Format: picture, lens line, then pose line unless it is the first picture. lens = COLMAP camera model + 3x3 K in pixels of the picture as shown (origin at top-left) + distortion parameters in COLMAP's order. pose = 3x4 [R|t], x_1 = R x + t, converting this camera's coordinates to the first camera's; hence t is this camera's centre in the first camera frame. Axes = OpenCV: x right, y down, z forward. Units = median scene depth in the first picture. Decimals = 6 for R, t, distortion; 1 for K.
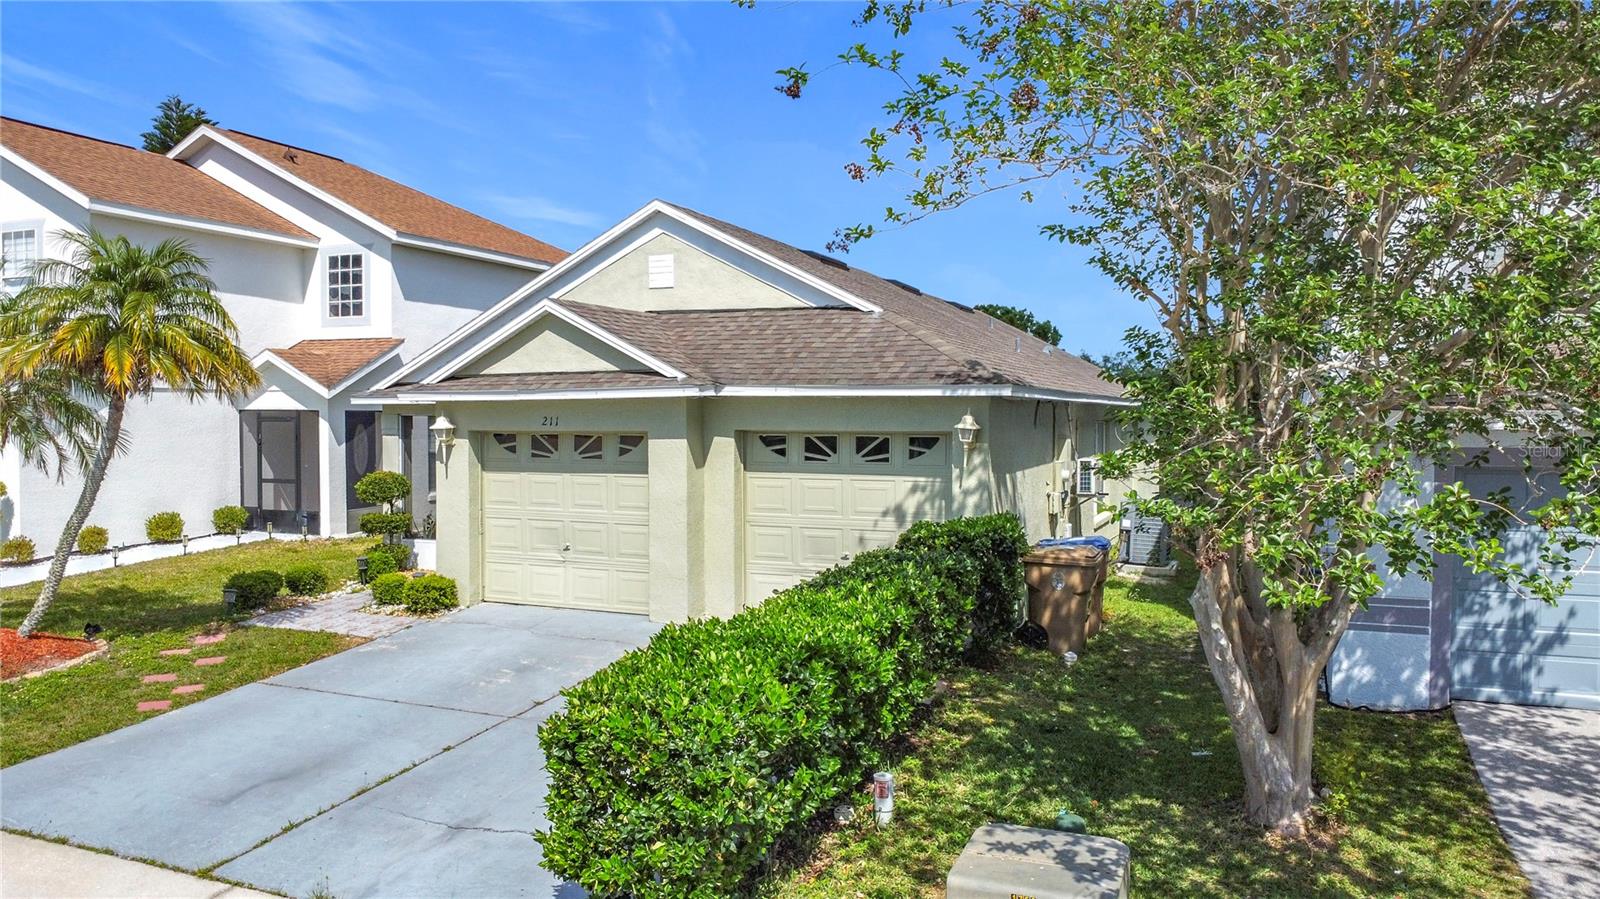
lens RADIAL K [[1151.8, 0, 797.2], [0, 1151.8, 447.6], [0, 0, 1]] dist [-0.019255, -0.007738]
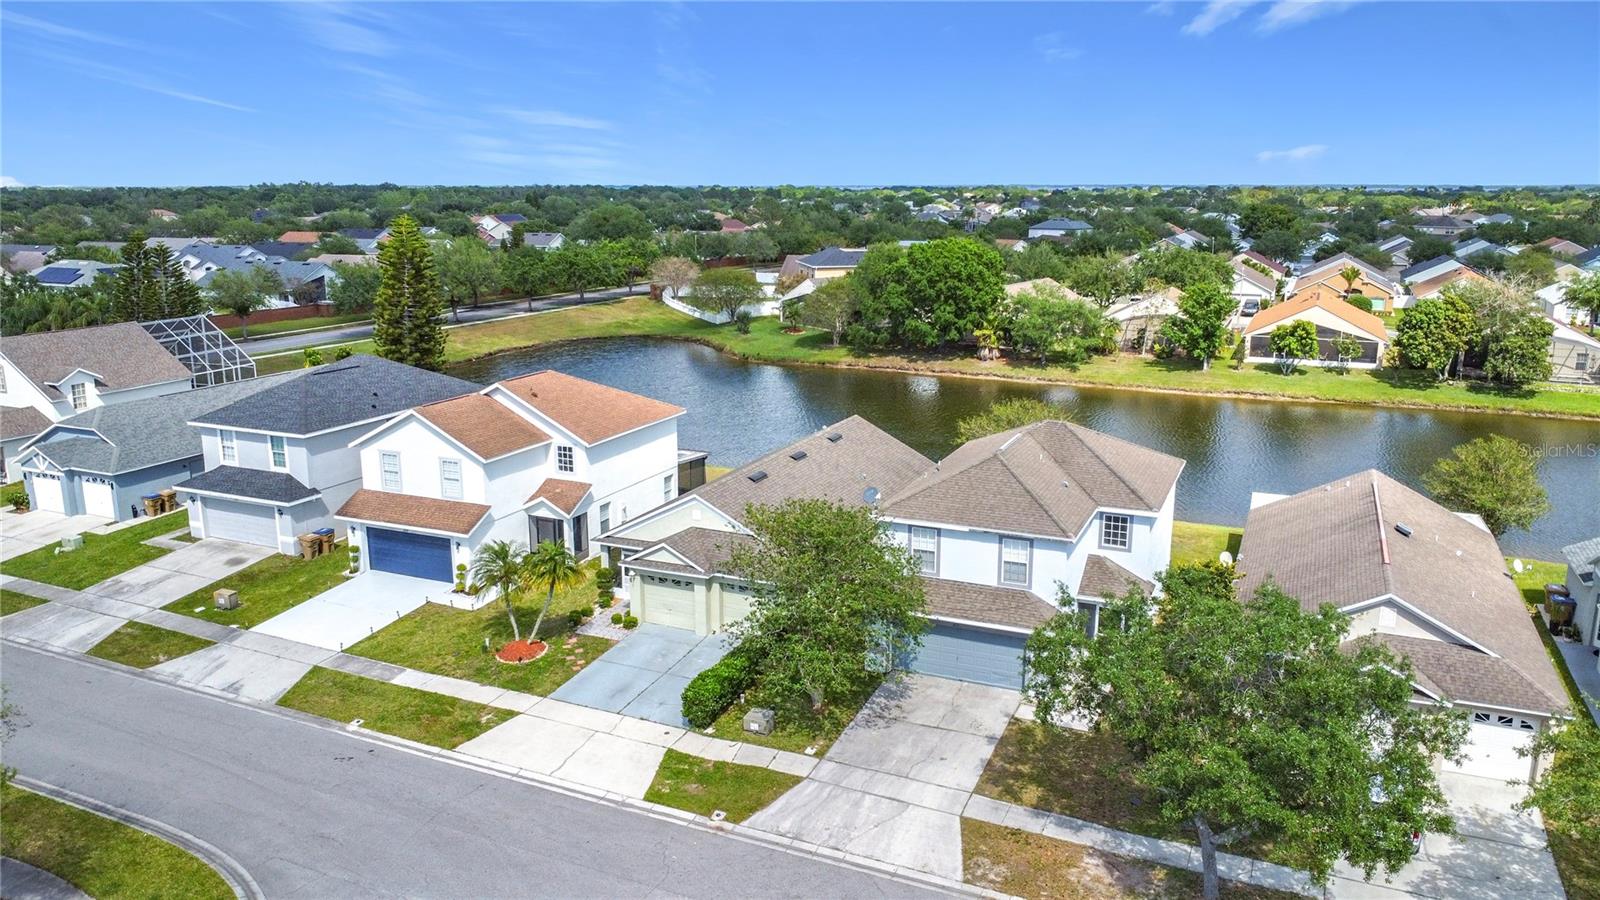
lens RADIAL K [[1160.6, 0, 814.8], [0, 1160.6, 420.0], [0, 0, 1]] dist [-0.000147, -0.032316]
pose [[0.999890, 0.006045, -0.013577, 0.269640], [-0.003632, 0.985236, 0.171163, -1.060828], [0.014412, -0.171095, 0.985149, -2.283521]]
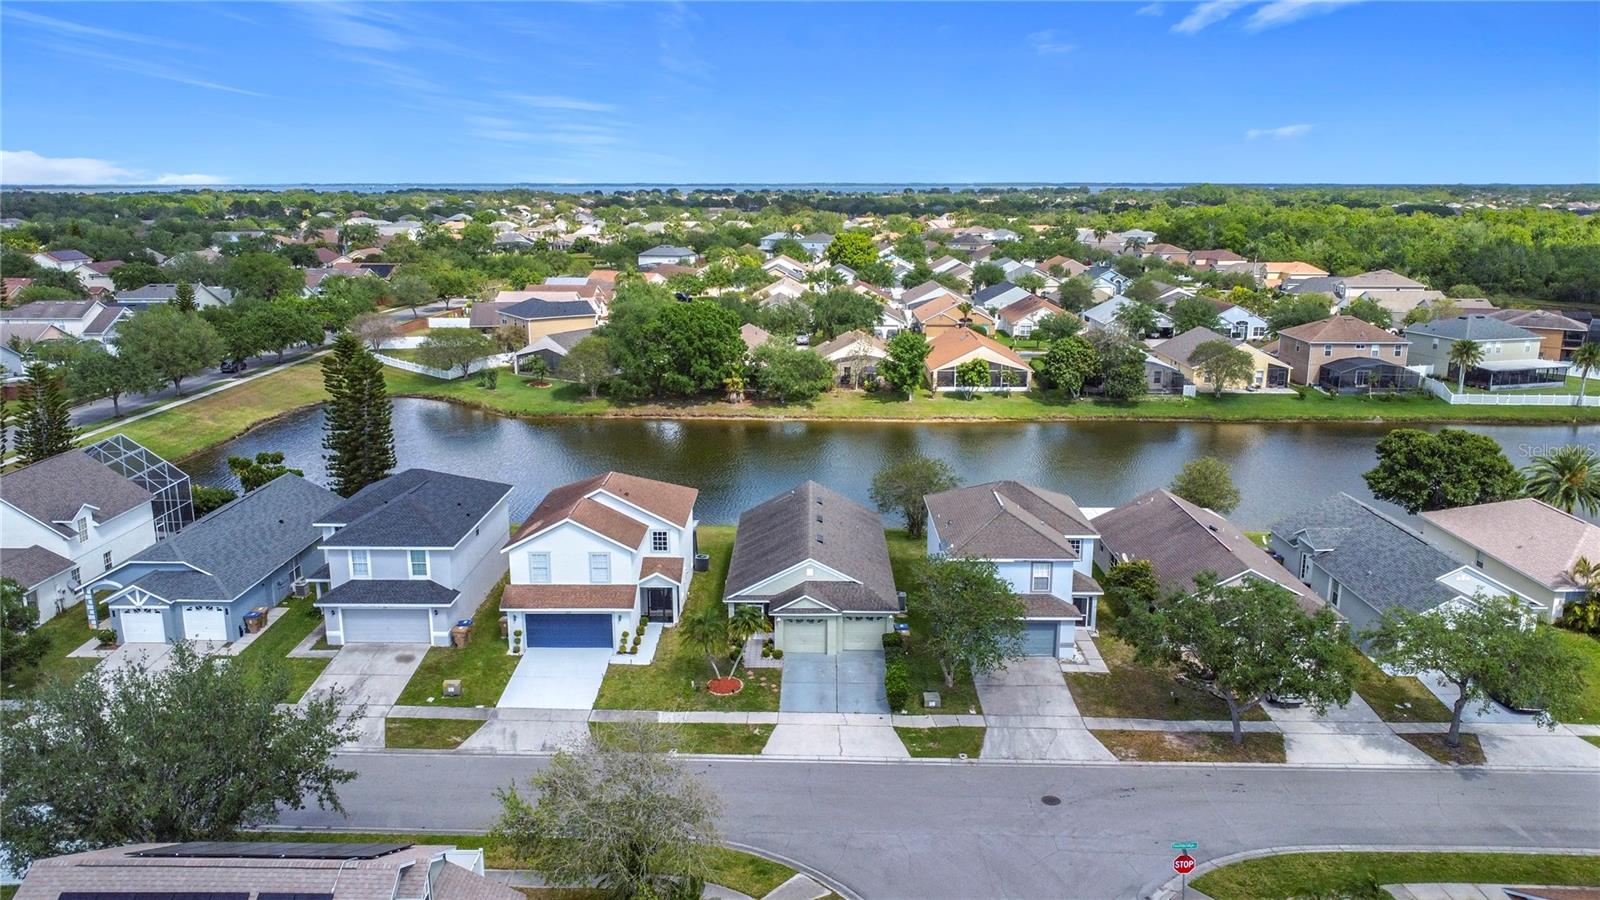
lens RADIAL K [[1160.6, 0, 814.8], [0, 1160.6, 420.0], [0, 0, 1]] dist [-0.000147, -0.032316]
pose [[0.922585, -0.071059, 0.379194, -1.965308], [0.004666, 0.984874, 0.173207, -1.686212], [-0.385767, -0.158029, 0.908961, -3.324529]]
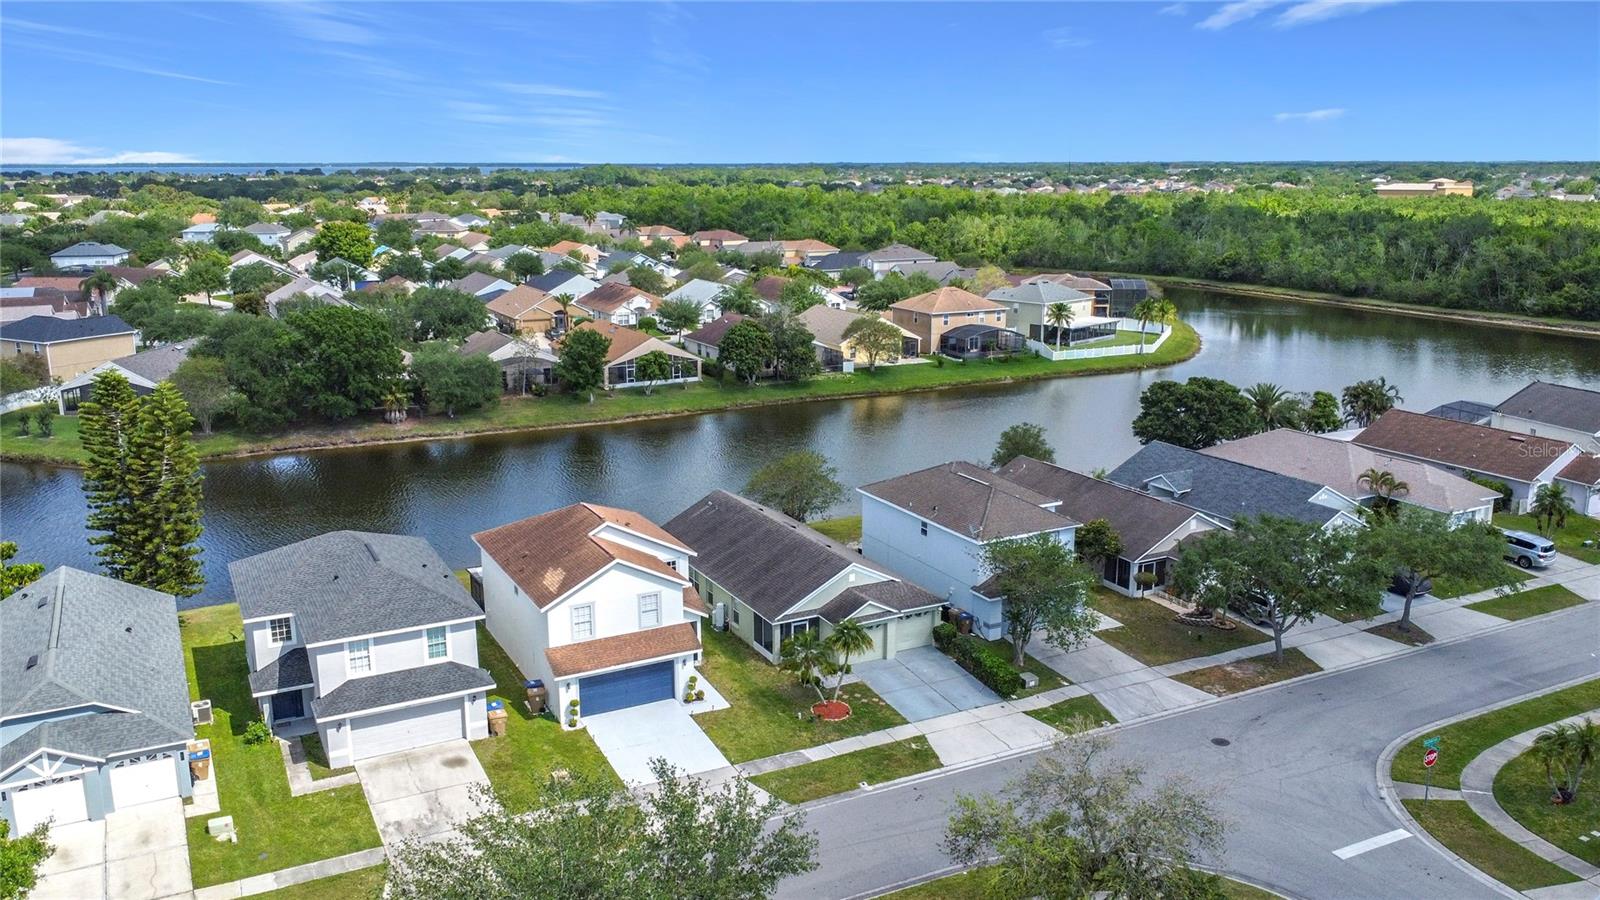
lens RADIAL K [[1225.5, 0, 803.3], [0, 1225.5, 449.5], [0, 0, 1]] dist [0.002393, -0.005314]
pose [[0.631371, -0.171341, 0.756315, -3.942720], [0.018586, 0.978349, 0.206126, -1.716321], [-0.775258, -0.116086, 0.620886, -1.752905]]
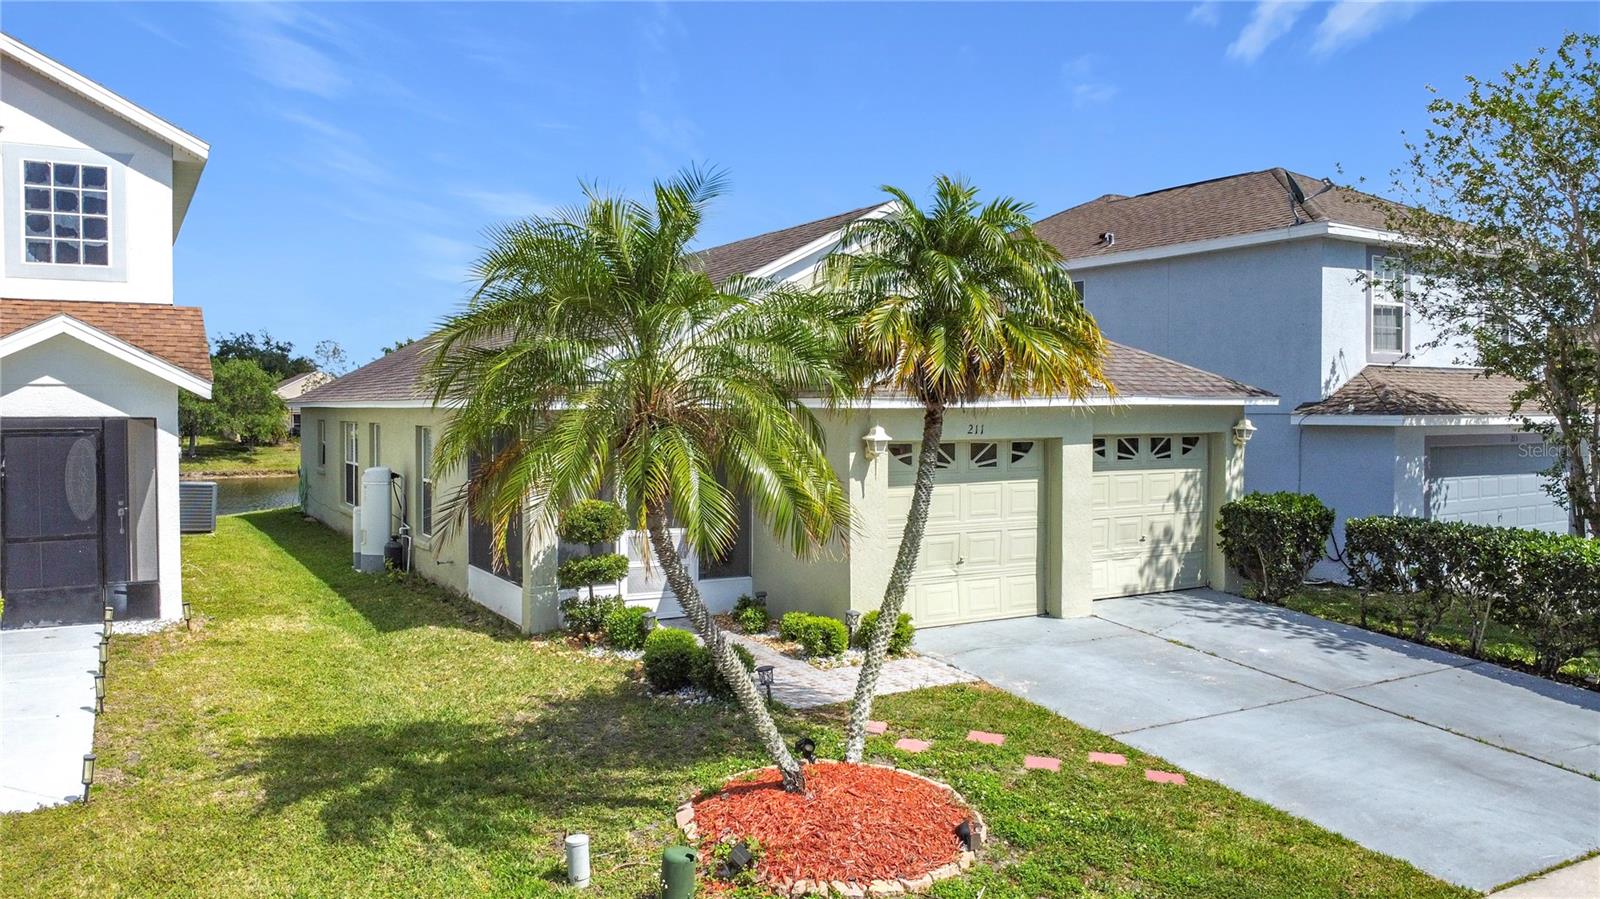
lens RADIAL K [[1157.6, 0, 780.5], [0, 1157.6, 420.4], [0, 0, 1]] dist [-0.024372, -0.000959]
pose [[0.606225, -0.010807, 0.795220, -1.077860], [0.025160, 0.999668, -0.005595, -0.029025], [-0.794895, 0.023399, 0.606295, 0.542116]]
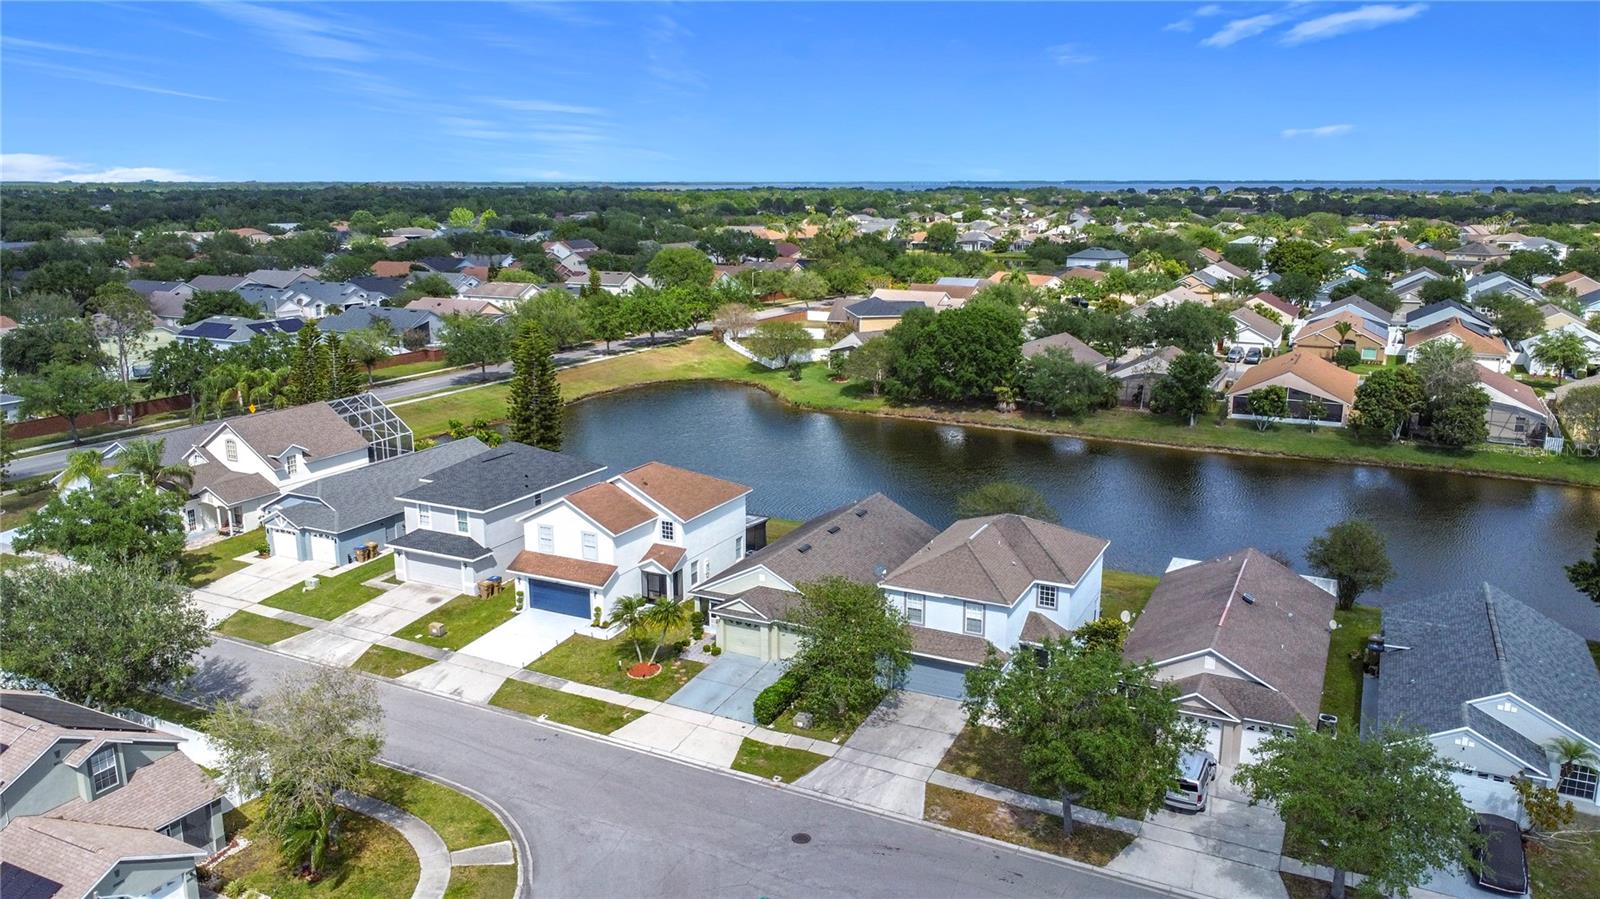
lens RADIAL K [[1165.2, 0, 819.5], [0, 1165.2, 430.2], [0, 0, 1]] dist [0.005326, -0.001419]
pose [[0.998421, 0.016726, -0.053628, 0.381908], [-0.006646, 0.983111, 0.182887, -1.751906], [0.055781, -0.182242, 0.981670, -3.773447]]
